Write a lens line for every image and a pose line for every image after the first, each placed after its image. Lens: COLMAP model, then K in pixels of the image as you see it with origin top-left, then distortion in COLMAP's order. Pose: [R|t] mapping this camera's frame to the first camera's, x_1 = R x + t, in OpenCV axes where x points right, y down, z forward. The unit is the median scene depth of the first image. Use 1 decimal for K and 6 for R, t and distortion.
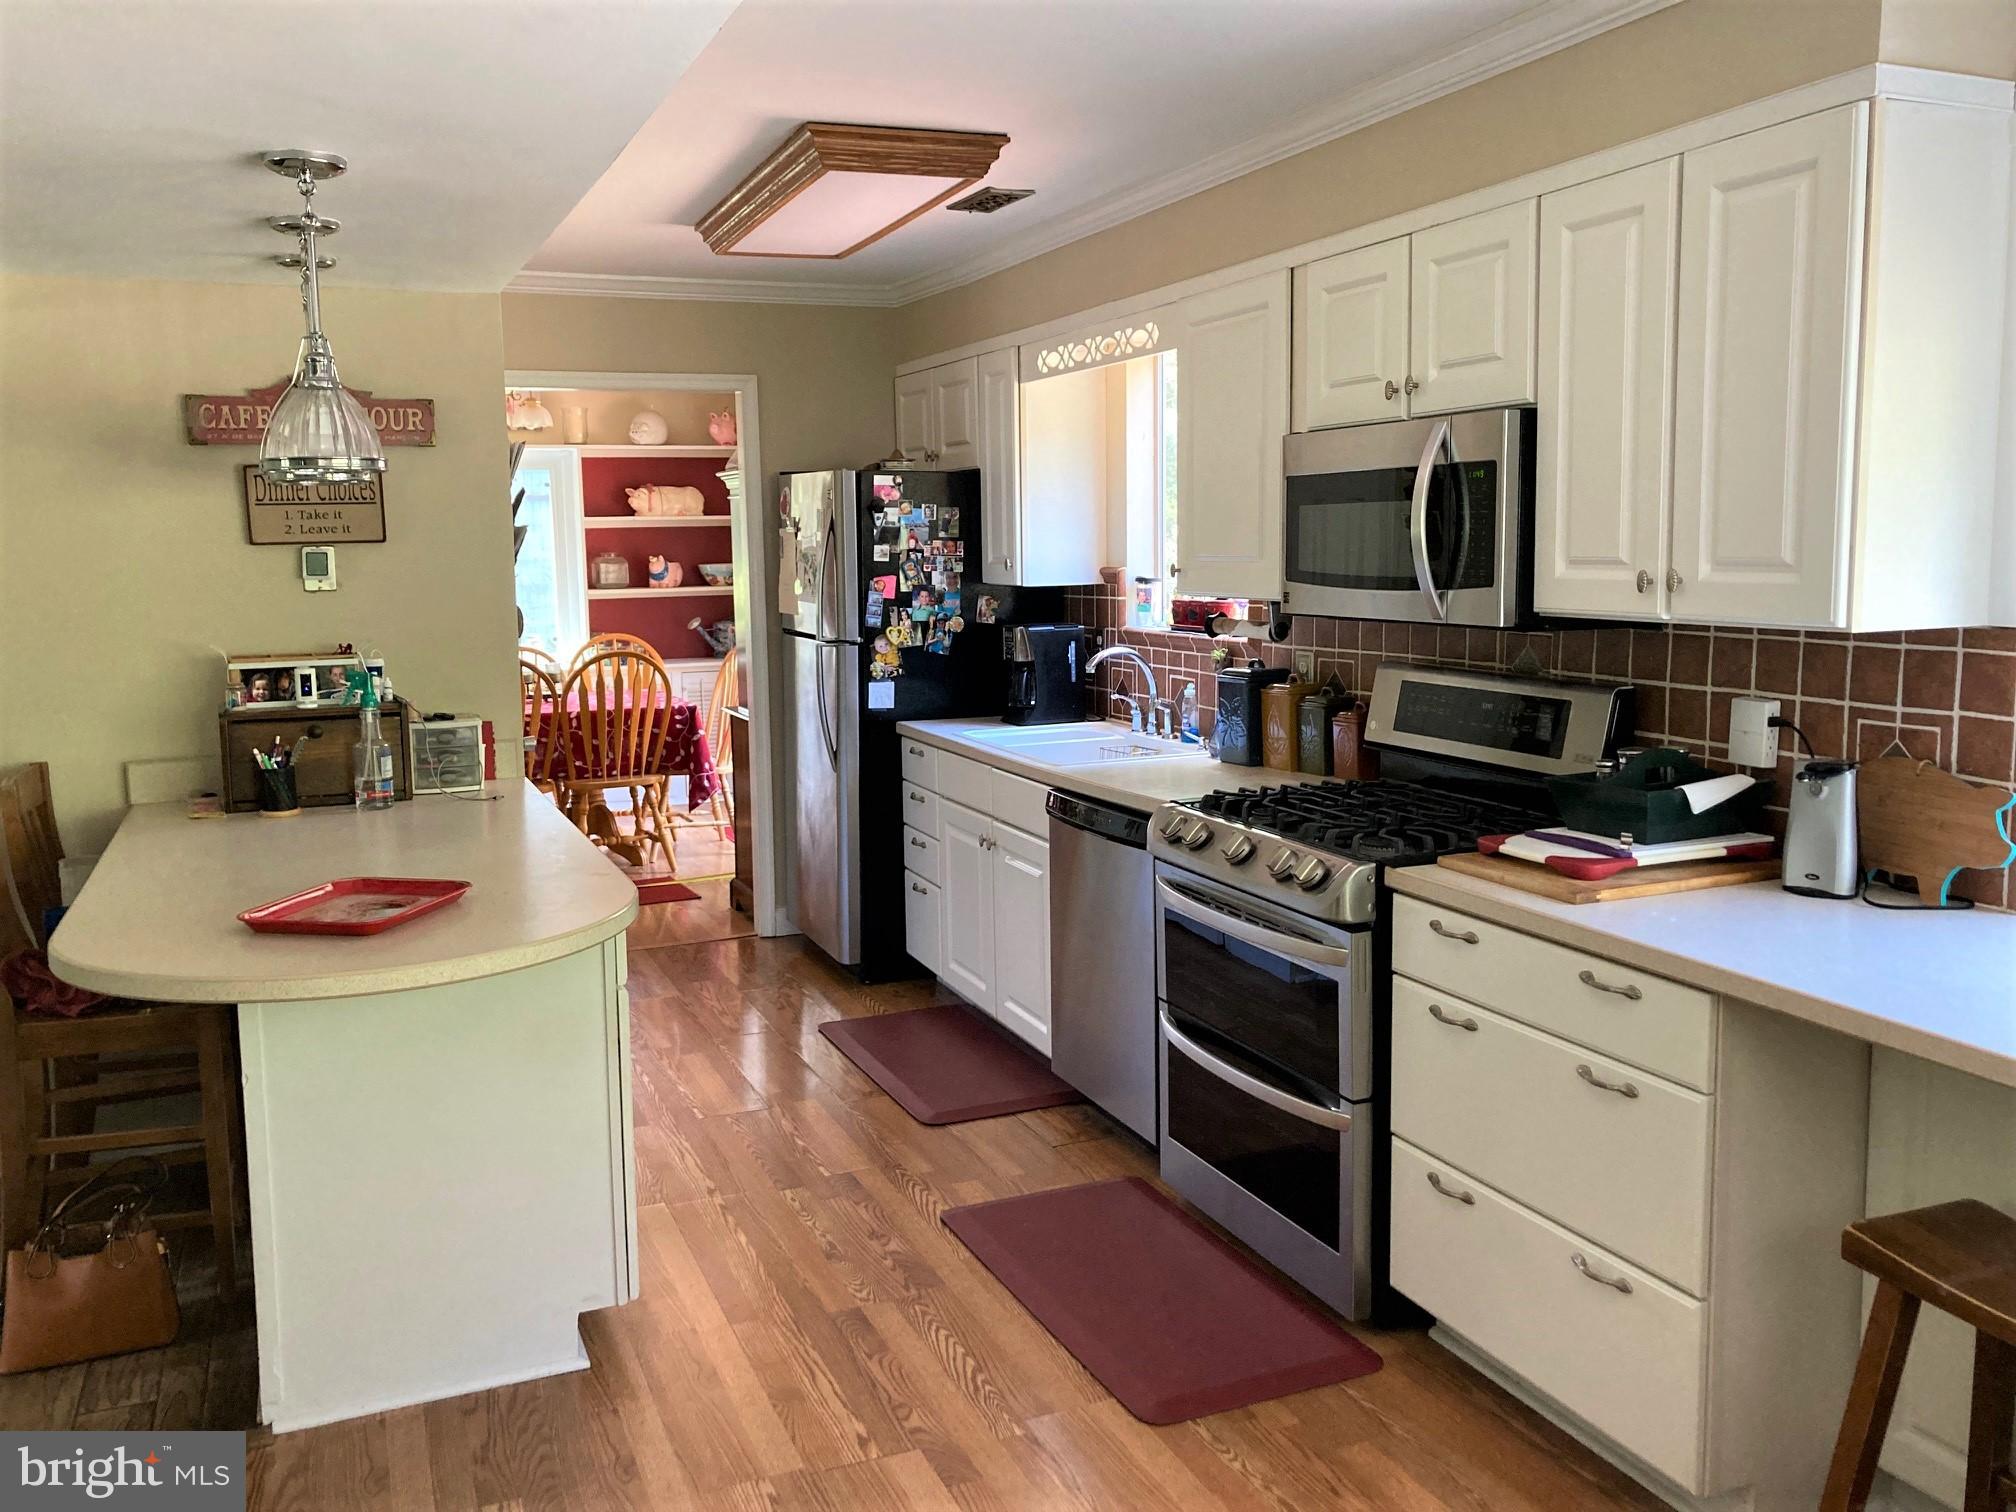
lens RADIAL K [[1659.8, 0, 1010.8], [0, 1659.8, 783.4], [0, 0, 1]] dist [0.051649, -0.034905]
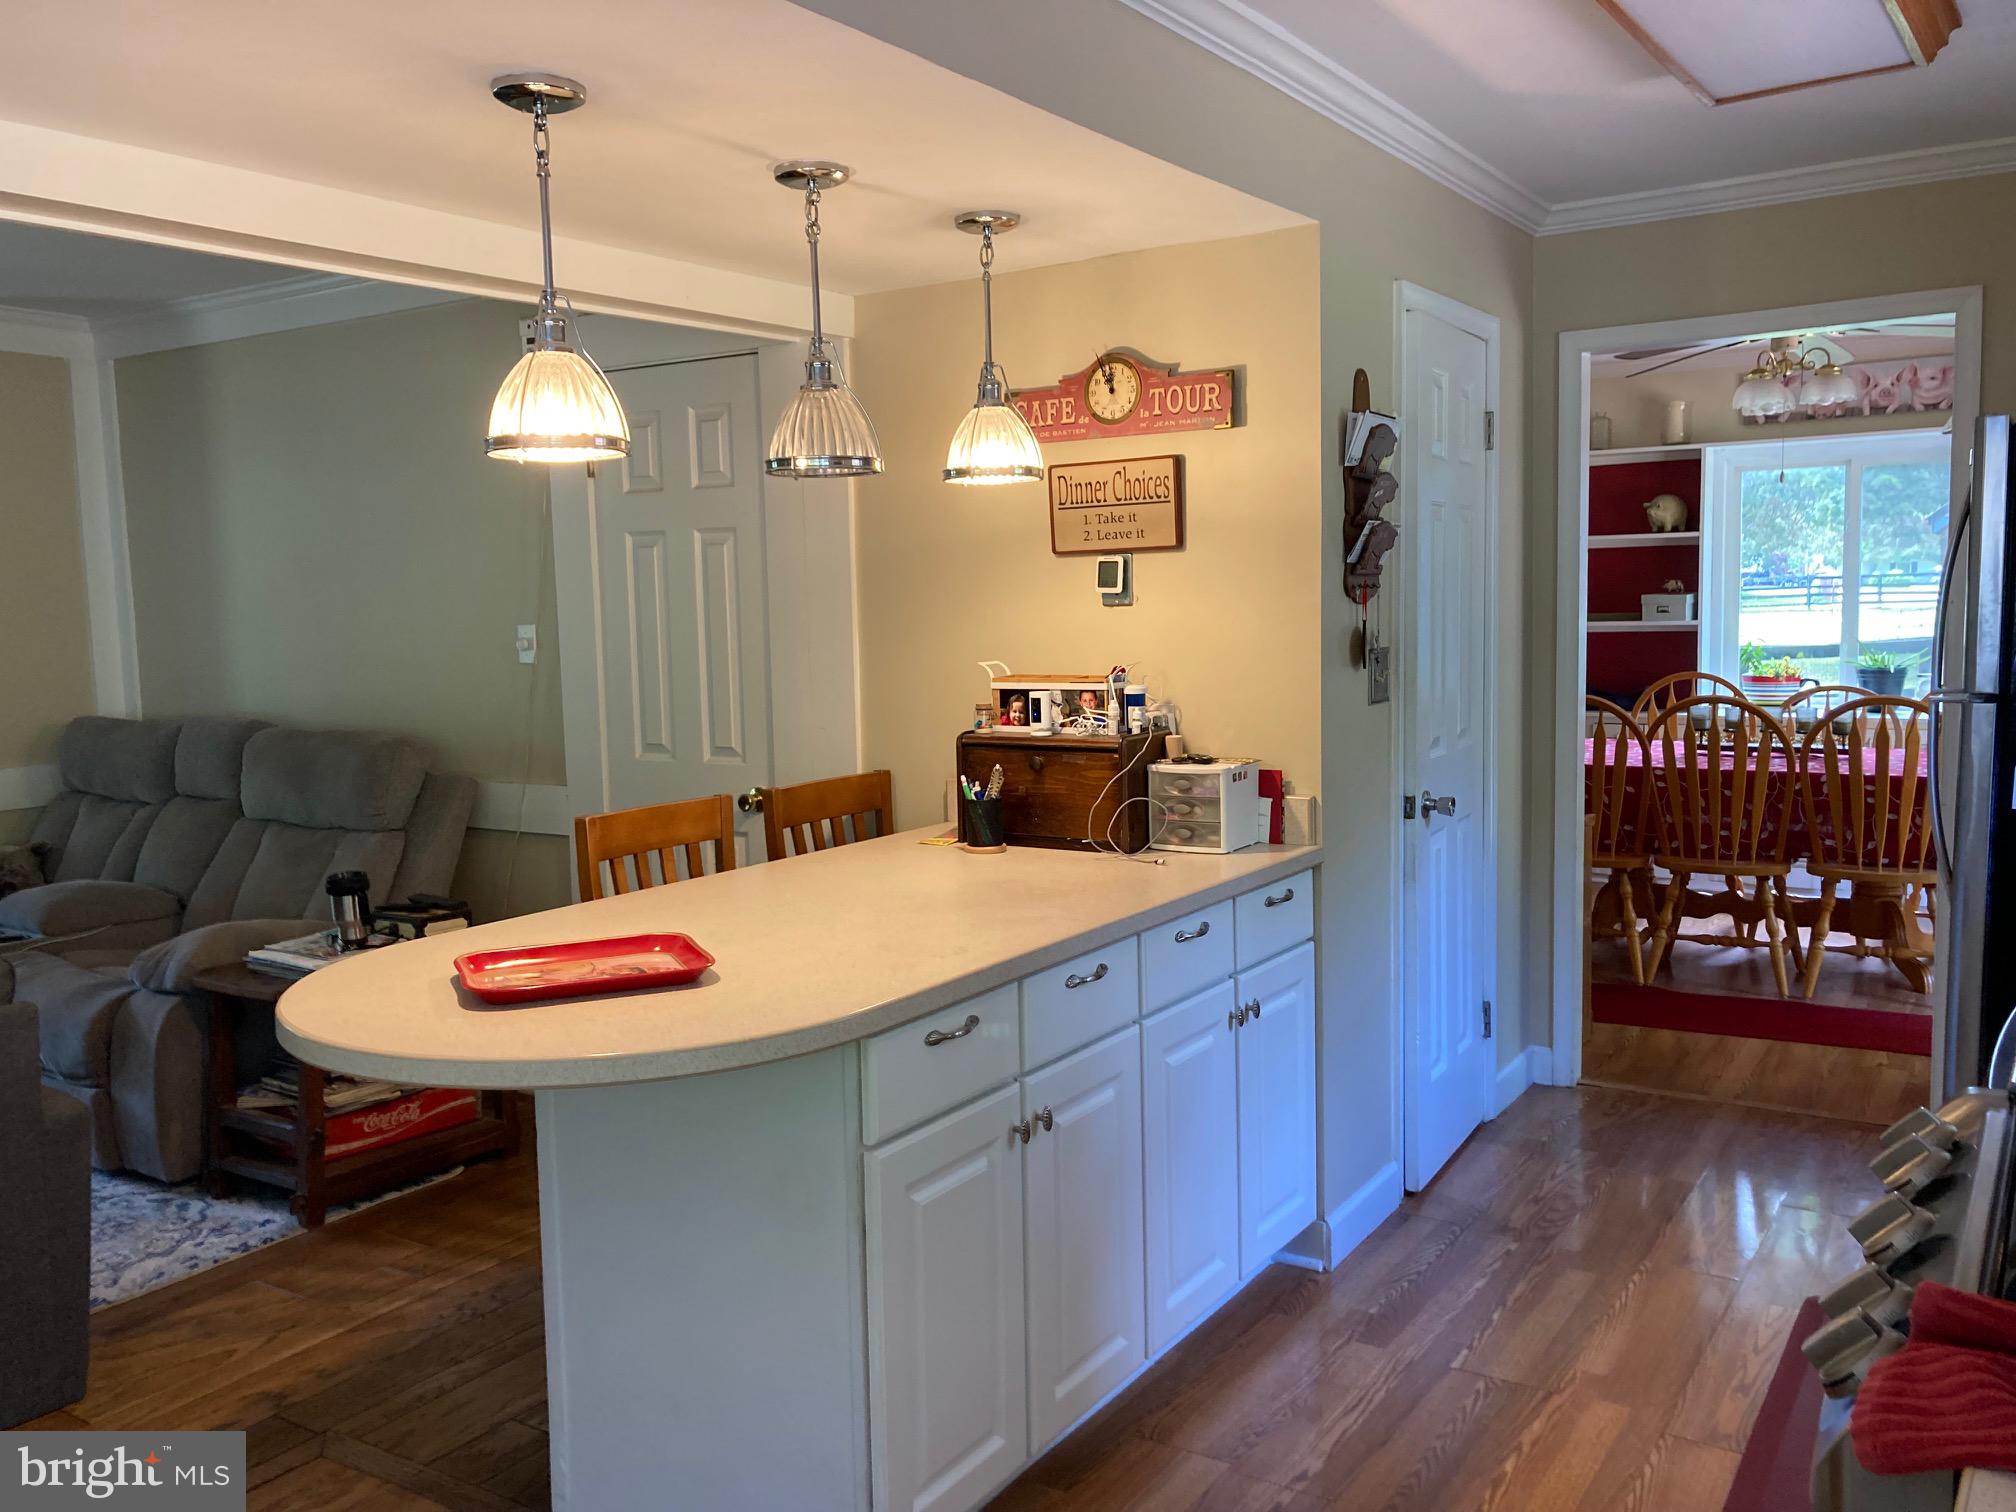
lens RADIAL K [[1659.8, 0, 1010.8], [0, 1659.8, 783.4], [0, 0, 1]] dist [0.051649, -0.034905]
pose [[0.561708, 0.095644, -0.821788, 0.281206], [-0.109409, 0.993159, 0.040805, -0.052350], [0.820069, 0.066991, 0.568330, 0.473425]]
